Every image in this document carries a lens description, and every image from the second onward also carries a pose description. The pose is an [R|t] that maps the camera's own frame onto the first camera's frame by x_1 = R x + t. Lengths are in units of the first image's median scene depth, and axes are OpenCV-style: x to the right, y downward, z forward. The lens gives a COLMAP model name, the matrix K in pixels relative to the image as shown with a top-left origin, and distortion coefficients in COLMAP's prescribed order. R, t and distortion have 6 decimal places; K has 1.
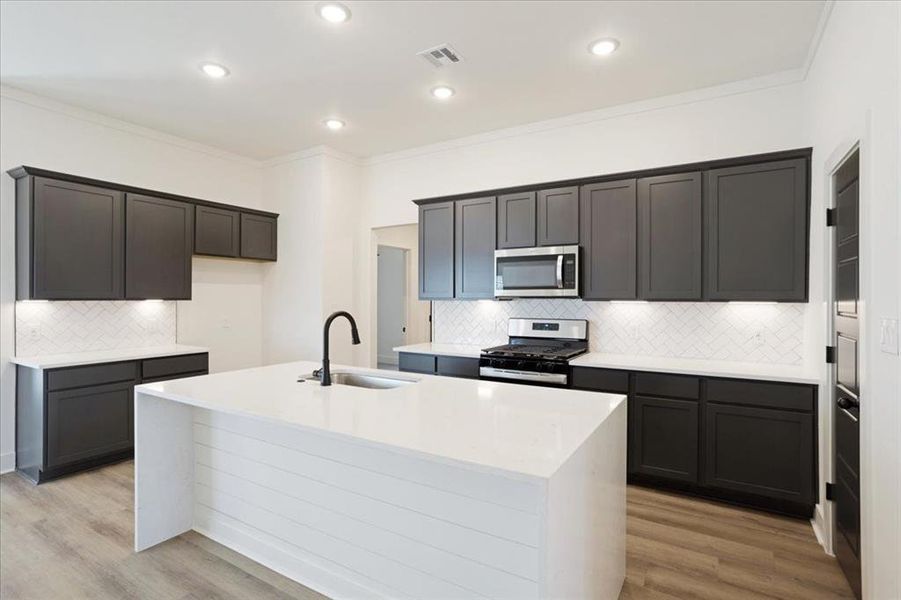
lens RADIAL K [[445.7, 0, 458.4], [0, 445.7, 302.9], [0, 0, 1]] dist [-0.003213, 0.000152]
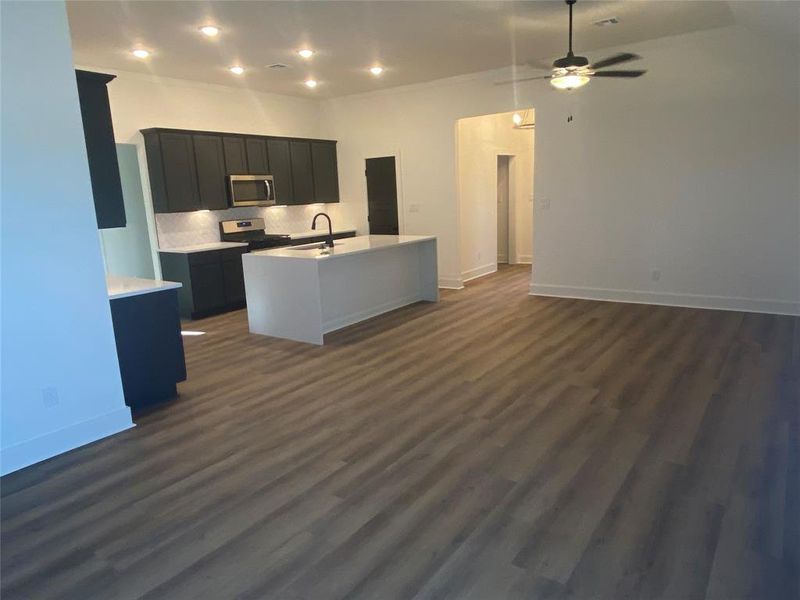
lens RADIAL K [[528.0, 0, 400.0], [0, 528.0, 300.0], [0, 0, 1]] dist [0.040670, -0.003268]
pose [[0.074446, -0.206192, 0.975675, -1.888906], [0.055367, 0.977736, 0.202403, -0.041127], [-0.995687, 0.038953, 0.084205, 0.317957]]
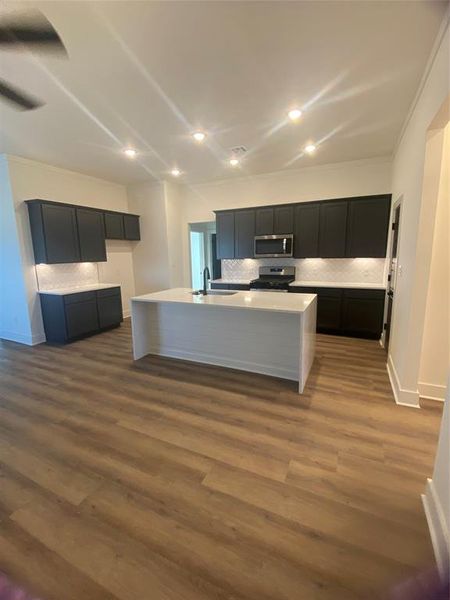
lens RADIAL K [[264.4, 0, 225.0], [0, 264.4, 300.0], [0, 0, 1]] dist [0.021741, -0.000204]
pose [[0.995083, -0.035591, 0.092427, -0.216109], [0.019969, 0.986135, 0.164742, -0.026899], [-0.097009, -0.162086, 0.981997, -0.353110]]
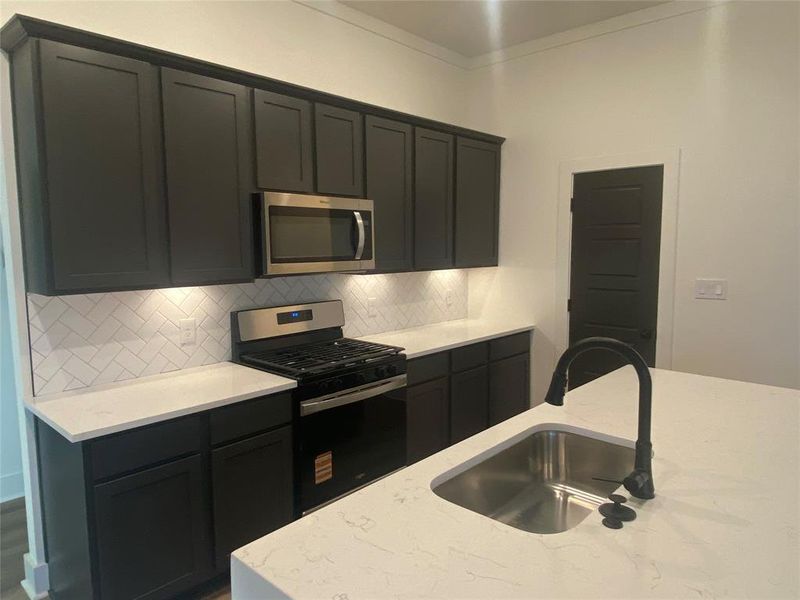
lens RADIAL K [[528.0, 0, 400.0], [0, 528.0, 300.0], [0, 0, 1]] dist [0.040670, -0.003268]
pose [[0.198278, -0.108297, 0.974145, -0.586471], [0.017503, 0.994110, 0.106954, -0.057329], [-0.979990, -0.004157, 0.199005, 0.774355]]
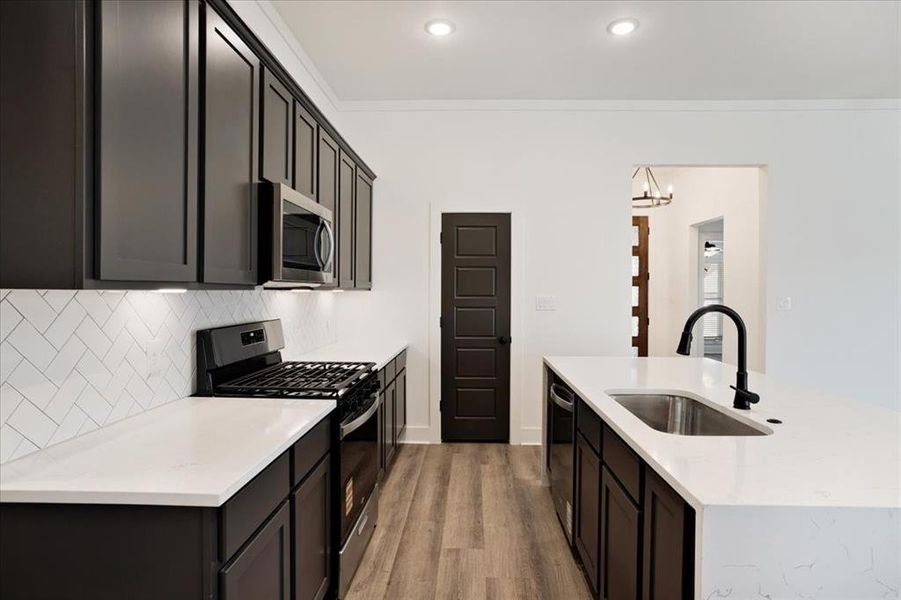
lens RADIAL K [[489.5, 0, 450.5], [0, 489.5, 300.0], [0, 0, 1]] dist [-0.075888, 0.000030]
pose [[-0.486871, -0.013547, 0.873369, -0.492898], [0.008690, 0.999755, 0.020352, -0.003371], [-0.873431, 0.017498, -0.486634, 1.198563]]
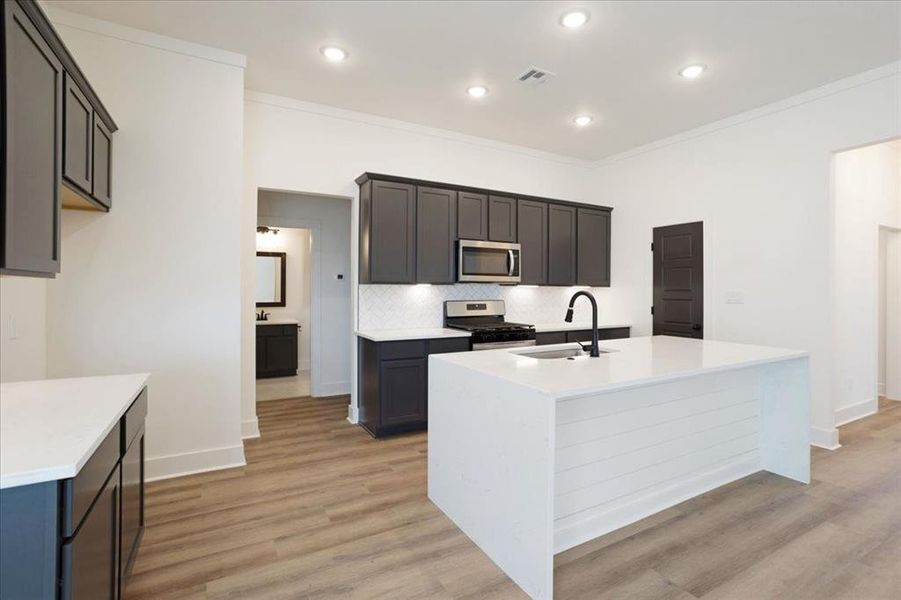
lens RADIAL K [[428.8, 0, 476.1], [0, 428.8, 287.0], [0, 0, 1]] dist [-0.003345, -0.000072]
pose [[0.465857, 0.008084, 0.884823, -0.931418], [0.004689, 0.999922, -0.011604, 0.014174], [-0.884848, 0.009554, 0.465783, 0.511025]]
